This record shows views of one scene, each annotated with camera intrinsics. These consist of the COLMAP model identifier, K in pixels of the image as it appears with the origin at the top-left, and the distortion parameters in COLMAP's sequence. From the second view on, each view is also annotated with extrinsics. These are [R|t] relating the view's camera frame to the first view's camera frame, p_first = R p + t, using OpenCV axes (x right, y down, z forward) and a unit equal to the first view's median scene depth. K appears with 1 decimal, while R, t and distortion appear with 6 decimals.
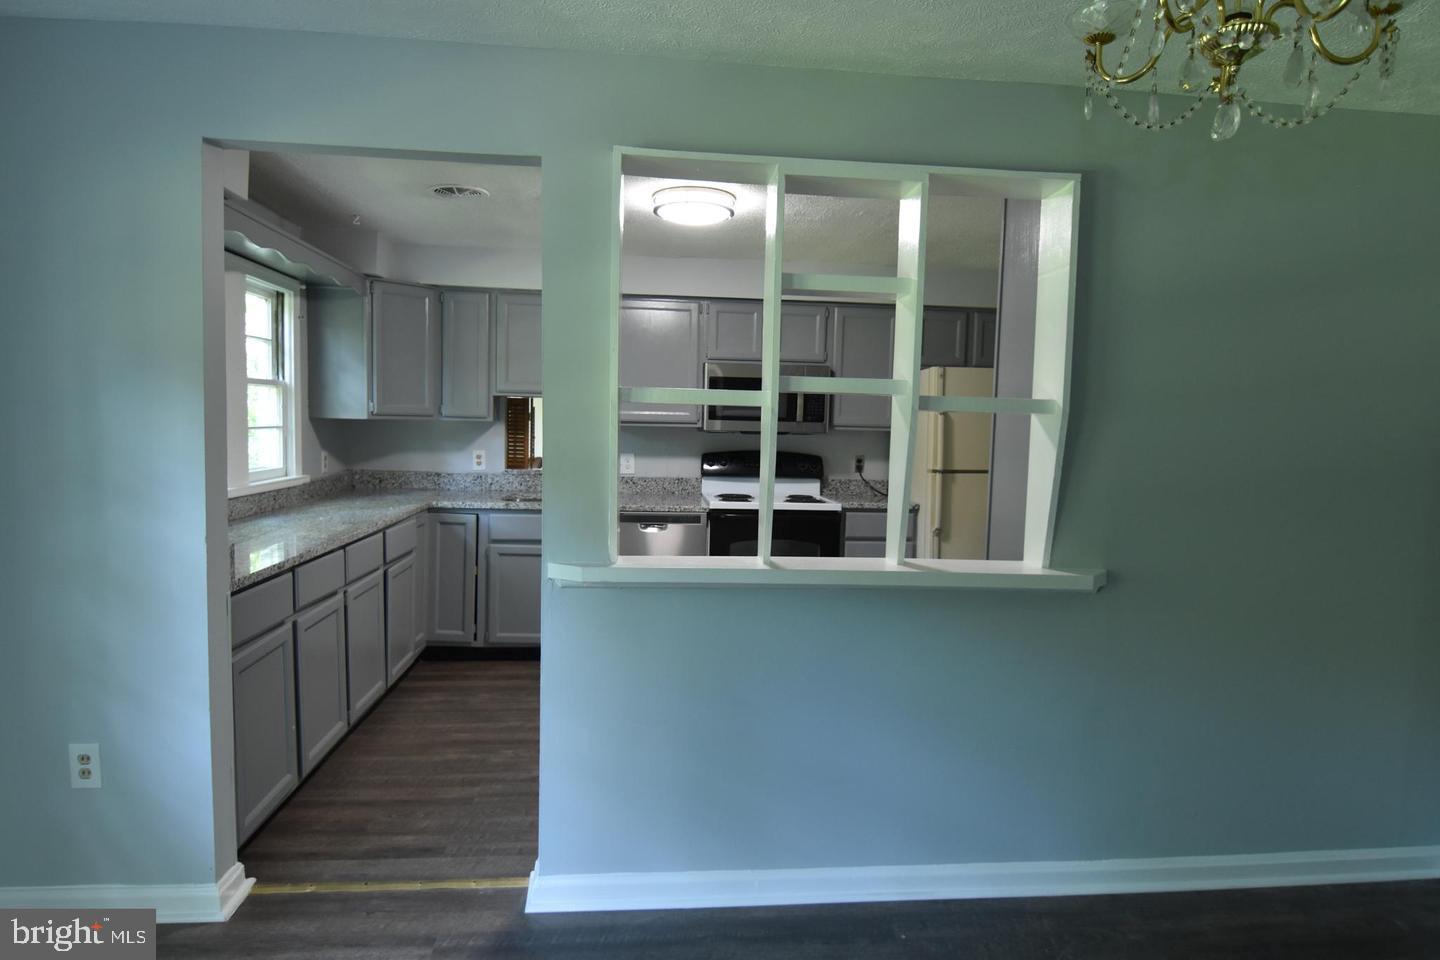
lens RADIAL K [[842.4, 0, 720.0], [0, 842.4, 480.0], [0, 0, 1]] dist [-0.001861, -0.001155]
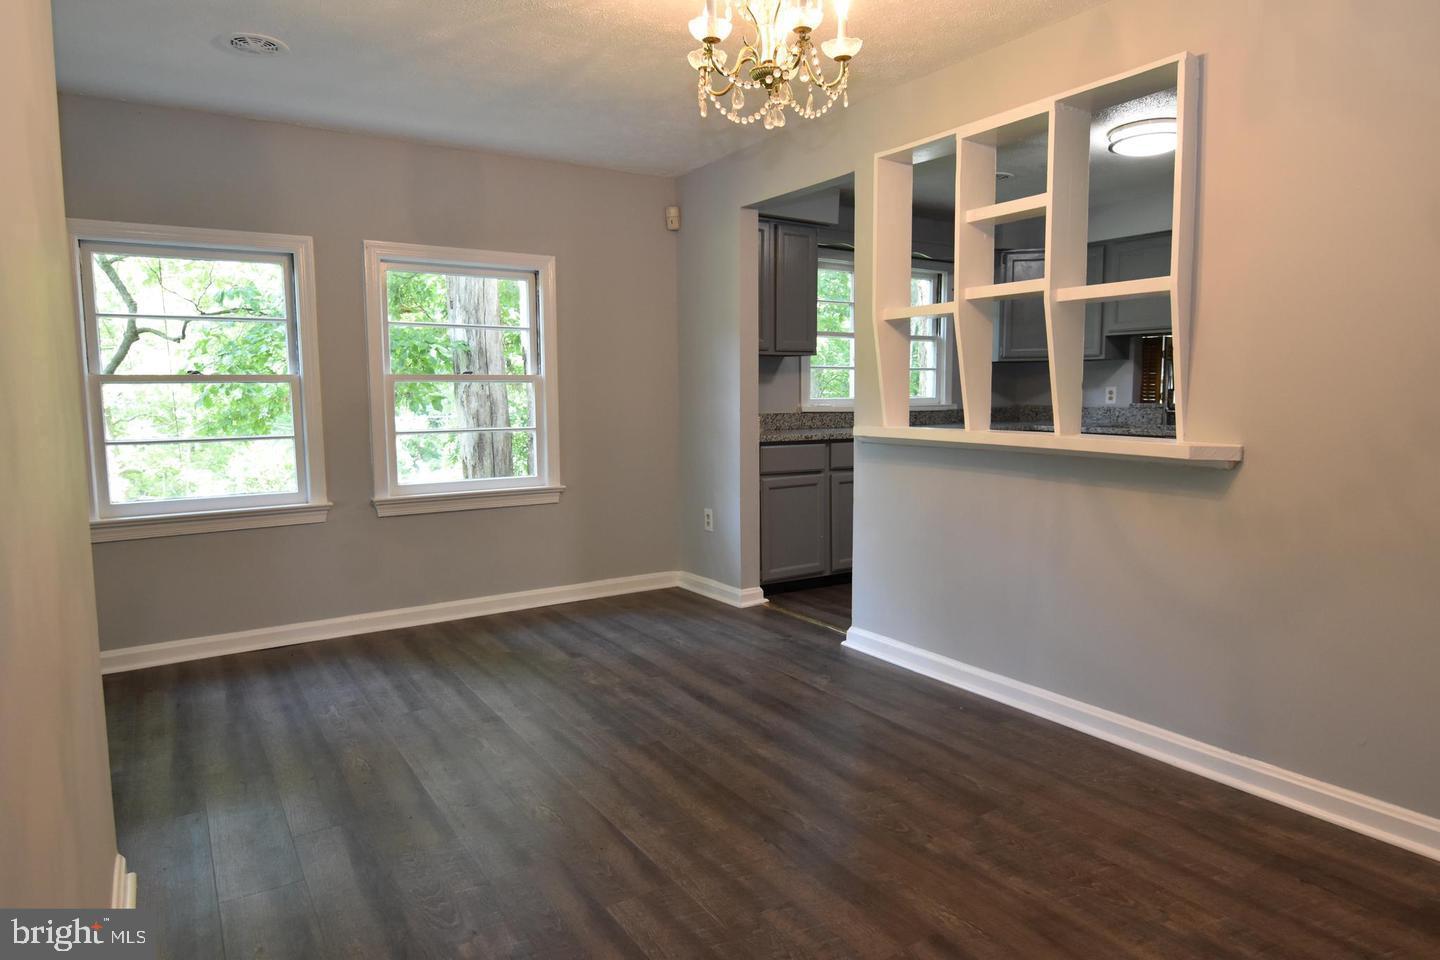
lens RADIAL K [[838.1, 0, 725.8], [0, 838.1, 486.6], [0, 0, 1]] dist [-0.016942, -0.002655]
pose [[0.464945, 0.064961, -0.882953, 0.532586], [-0.043131, 0.997782, 0.050697, 0.072335], [0.884288, 0.014511, 0.466716, 0.029642]]
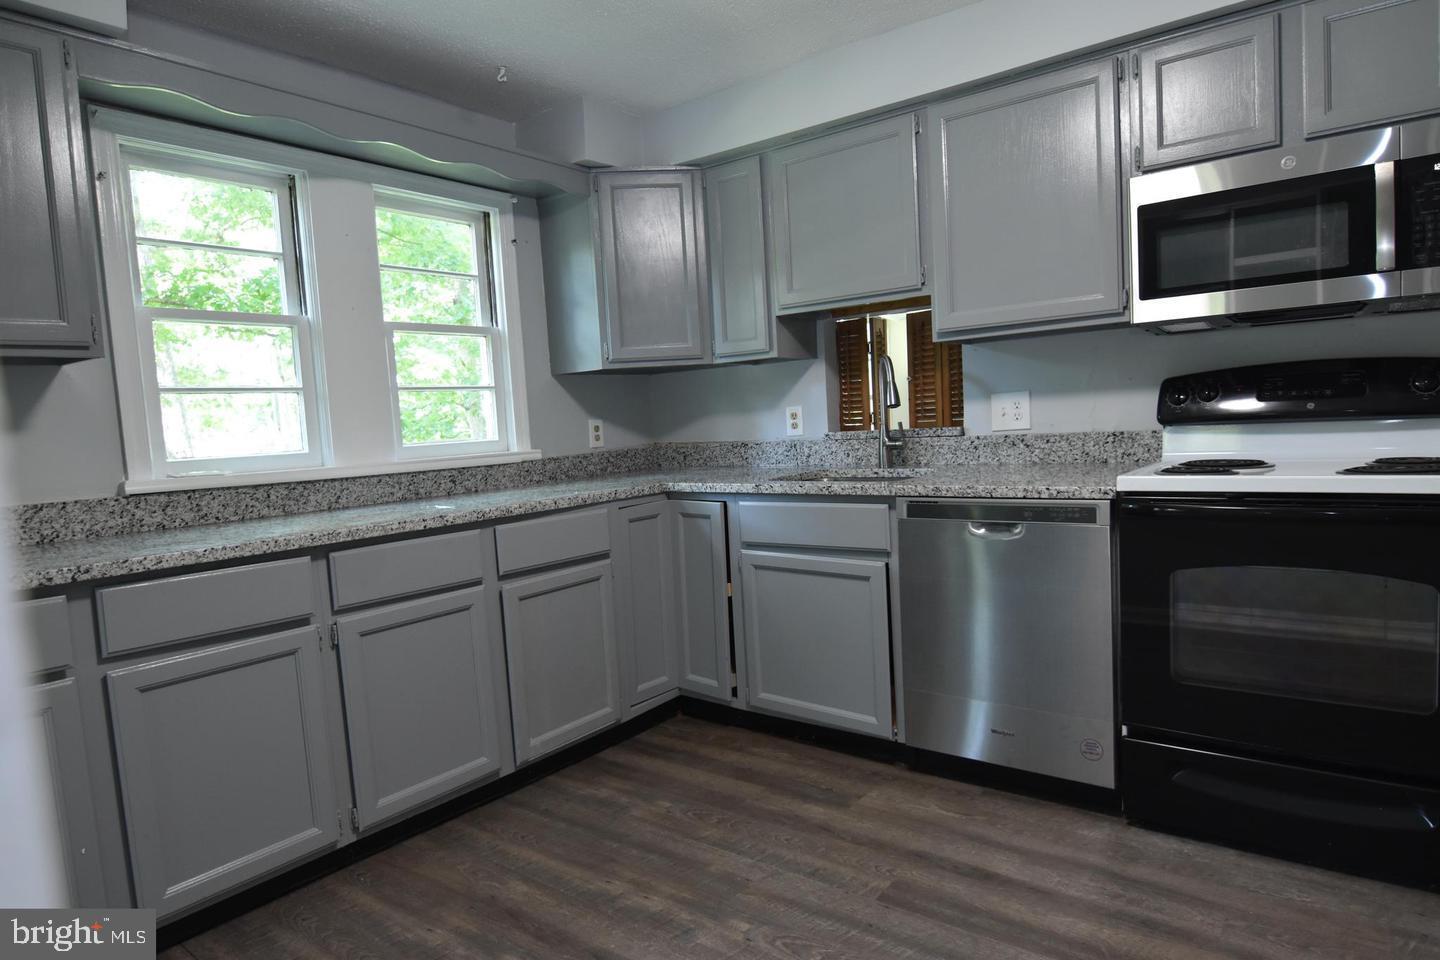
lens RADIAL K [[838.1, 0, 725.8], [0, 838.1, 486.6], [0, 0, 1]] dist [-0.016942, -0.002655]
pose [[0.725699, -0.009631, -0.687945, 0.147495], [0.024362, 0.999635, 0.011704, 0.021976], [0.687581, -0.025254, 0.725668, 0.547532]]
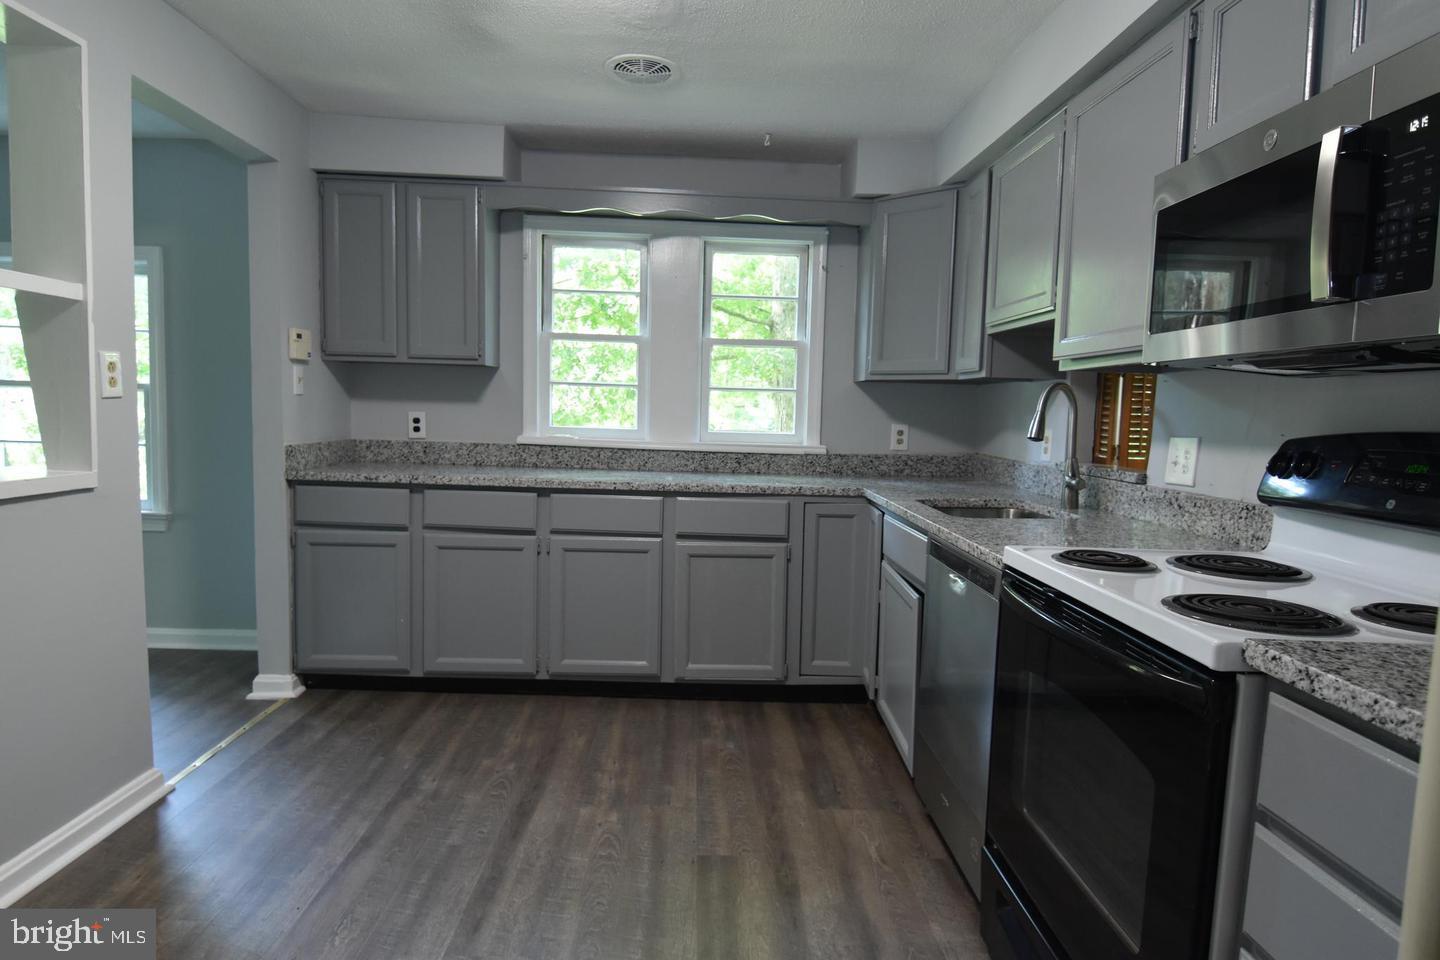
lens RADIAL K [[838.1, 0, 725.8], [0, 838.1, 486.6], [0, 0, 1]] dist [-0.016942, -0.002655]
pose [[-0.059566, 0.065148, -0.996096, 0.383490], [-0.103638, 0.992072, 0.071082, -0.014581], [0.992830, 0.107468, -0.052342, 0.914950]]
